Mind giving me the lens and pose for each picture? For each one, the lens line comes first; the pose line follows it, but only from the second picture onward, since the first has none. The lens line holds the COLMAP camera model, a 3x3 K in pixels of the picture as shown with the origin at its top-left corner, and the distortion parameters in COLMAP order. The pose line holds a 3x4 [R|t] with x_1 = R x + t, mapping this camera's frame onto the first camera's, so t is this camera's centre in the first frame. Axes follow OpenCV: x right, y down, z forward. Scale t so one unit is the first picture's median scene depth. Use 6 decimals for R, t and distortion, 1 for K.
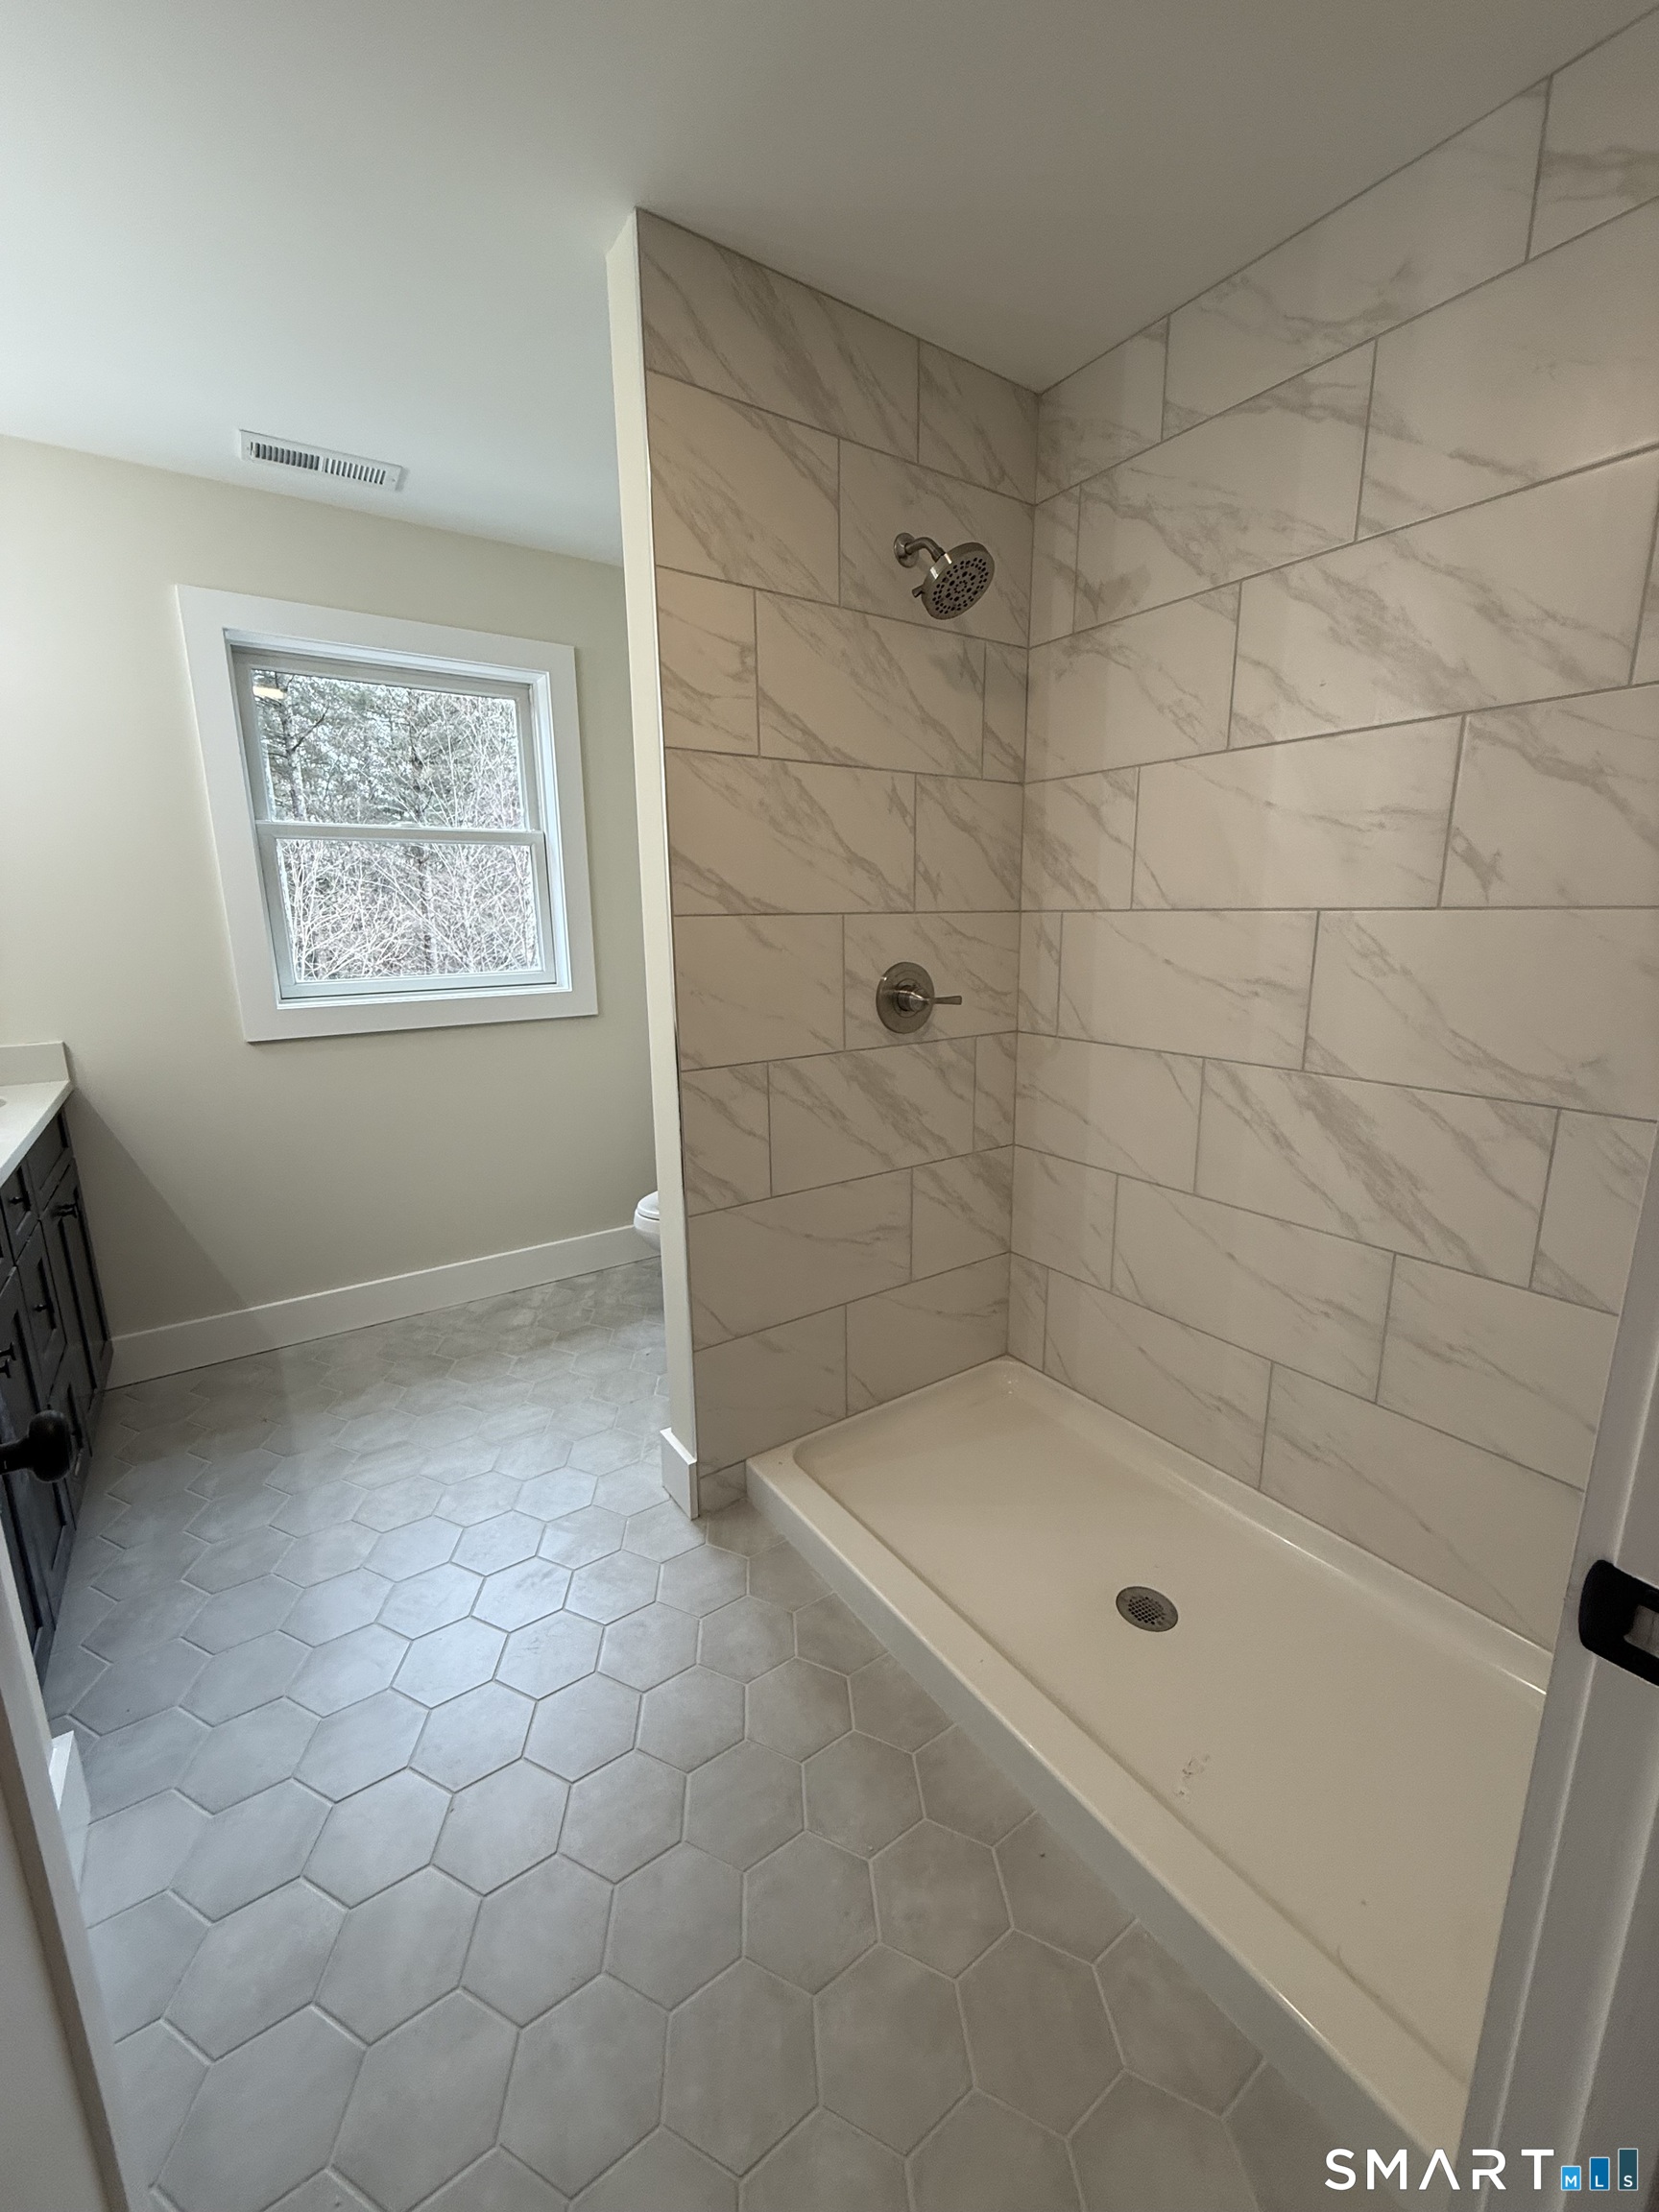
lens RADIAL K [[877.8, 0, 831.5], [0, 877.8, 1097.1], [0, 0, 1]] dist [-0.000789, -0.000226]
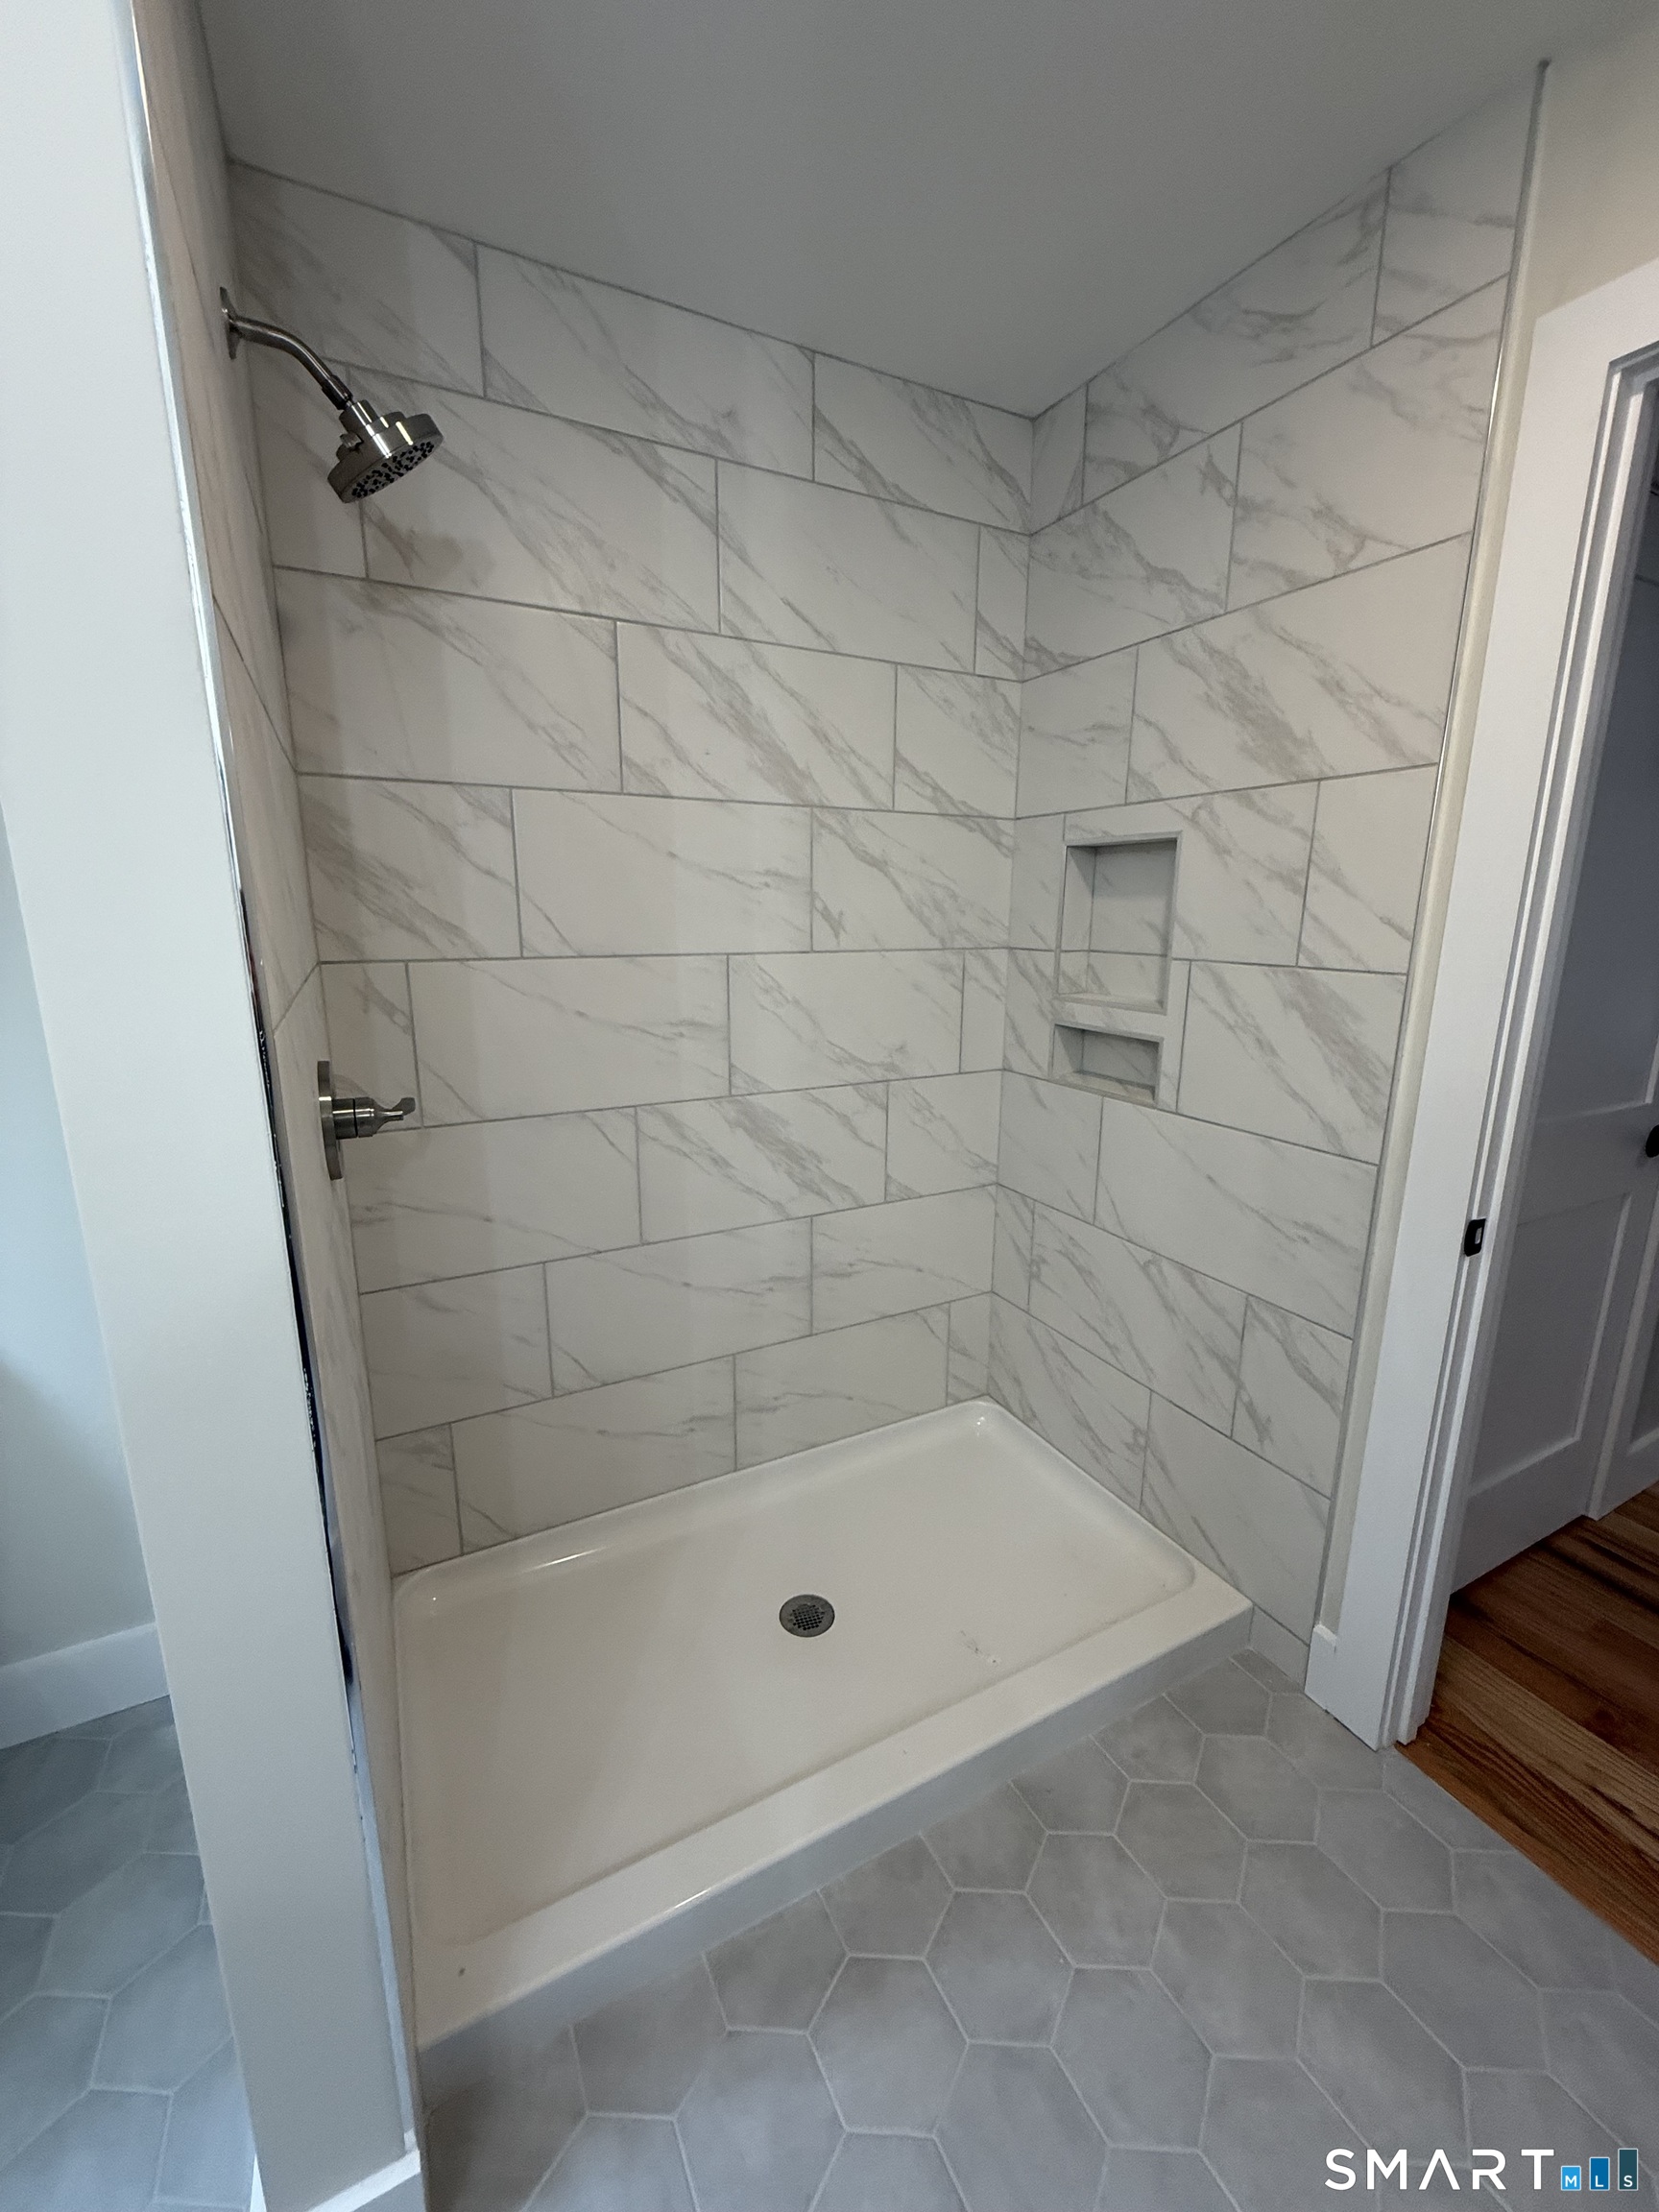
lens RADIAL K [[877.8, 0, 831.5], [0, 877.8, 1097.1], [0, 0, 1]] dist [-0.000789, -0.000226]
pose [[0.123758, -0.200273, 0.971892, -0.555472], [0.200027, 0.964352, 0.173249, -0.202687], [-0.971943, 0.172964, 0.159406, 0.711976]]
